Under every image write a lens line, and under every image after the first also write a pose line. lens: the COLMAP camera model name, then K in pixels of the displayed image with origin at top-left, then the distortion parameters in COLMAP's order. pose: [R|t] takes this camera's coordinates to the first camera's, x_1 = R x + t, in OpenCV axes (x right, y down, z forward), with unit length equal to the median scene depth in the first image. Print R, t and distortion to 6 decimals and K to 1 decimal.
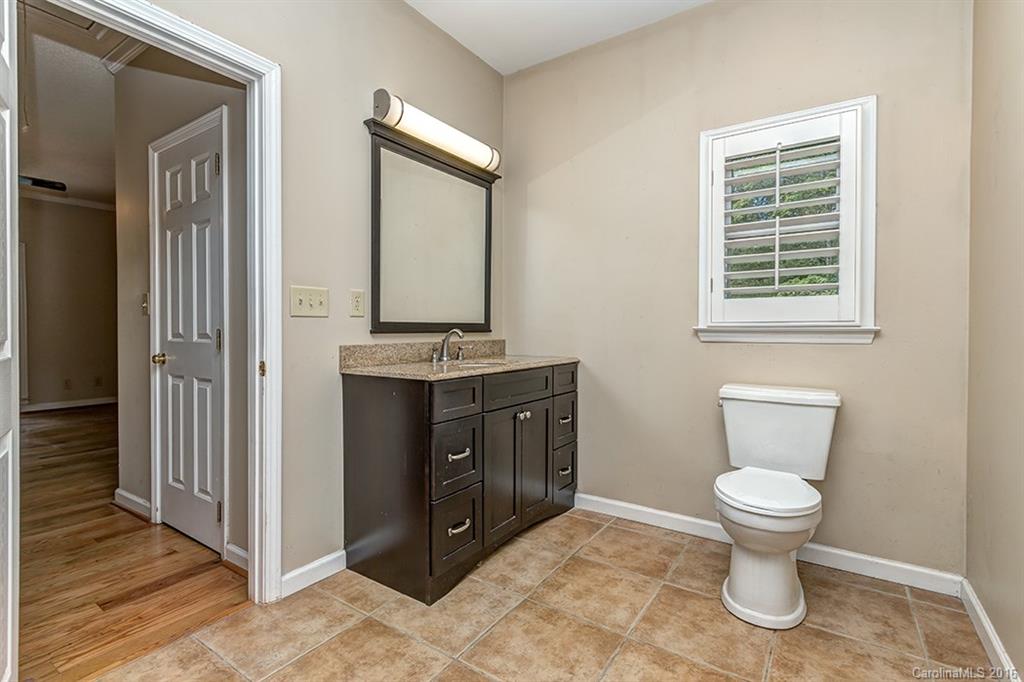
lens RADIAL K [[480.5, 0, 511.8], [0, 480.5, 336.8], [0, 0, 1]] dist [0.001966, -0.001837]
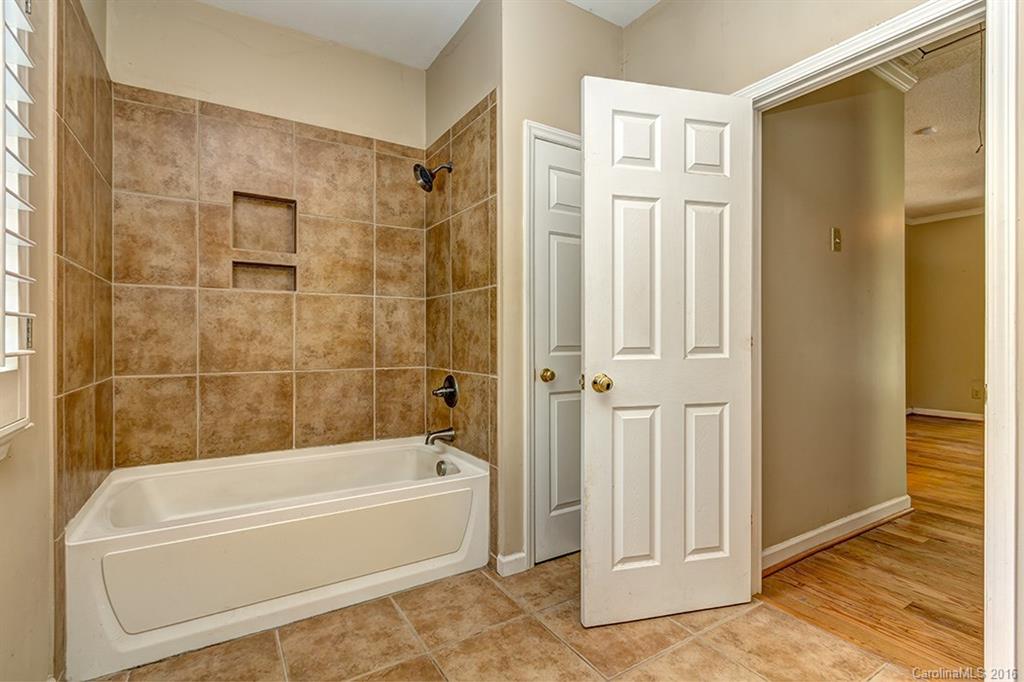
lens RADIAL K [[480.5, 0, 511.7], [0, 480.5, 340.1], [0, 0, 1]] dist [0.001966, -0.001837]
pose [[-0.419239, 0.001836, -0.907874, 0.450397], [-0.014748, 0.999852, 0.008832, -0.011738], [0.907756, 0.017092, -0.419150, 0.639267]]
